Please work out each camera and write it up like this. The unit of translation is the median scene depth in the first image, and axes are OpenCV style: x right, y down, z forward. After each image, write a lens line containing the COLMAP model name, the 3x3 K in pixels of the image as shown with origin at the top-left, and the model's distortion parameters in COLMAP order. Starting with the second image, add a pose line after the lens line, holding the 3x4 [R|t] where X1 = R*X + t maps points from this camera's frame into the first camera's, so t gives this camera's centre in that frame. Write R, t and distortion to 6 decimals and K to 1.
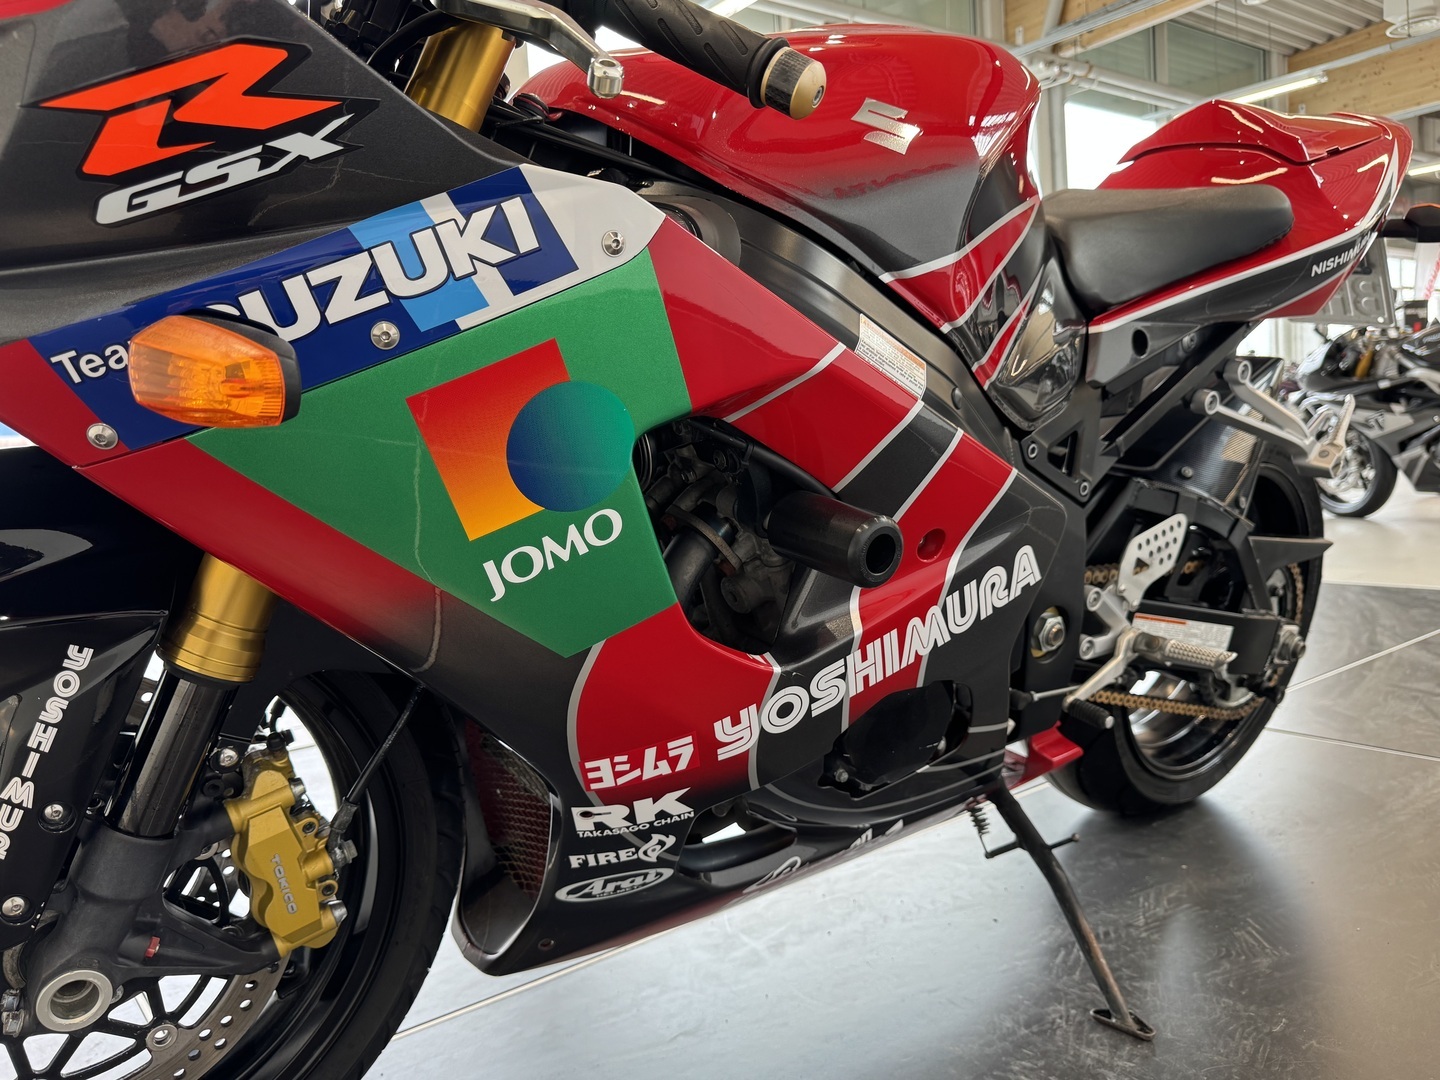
lens RADIAL K [[1189.2, 0, 667.2], [0, 1189.2, 477.5], [0, 0, 1]] dist [0.069407, -0.110148]
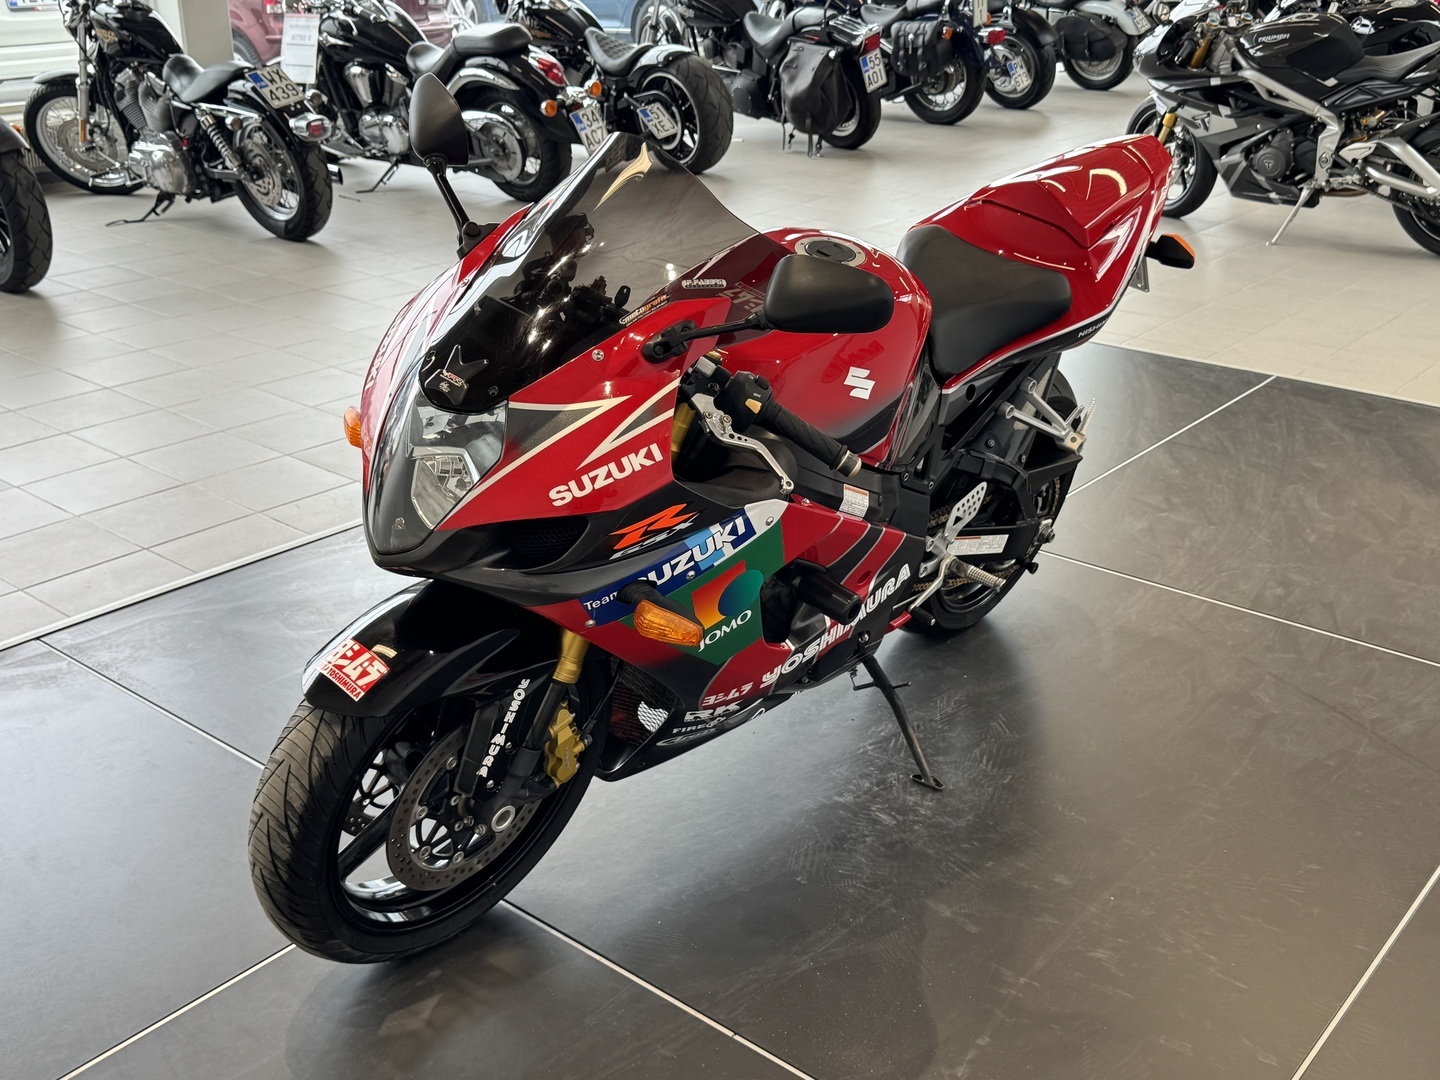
lens RADIAL K [[1557.1, 0, 720.0], [0, 1557.1, 540.0], [0, 0, 1]] dist [0.142920, -0.260263]
pose [[0.972030, -0.026297, 0.233379, -0.432472], [-0.045116, 0.954296, 0.295437, -0.534756], [-0.230481, -0.297703, 0.926419, -0.935649]]
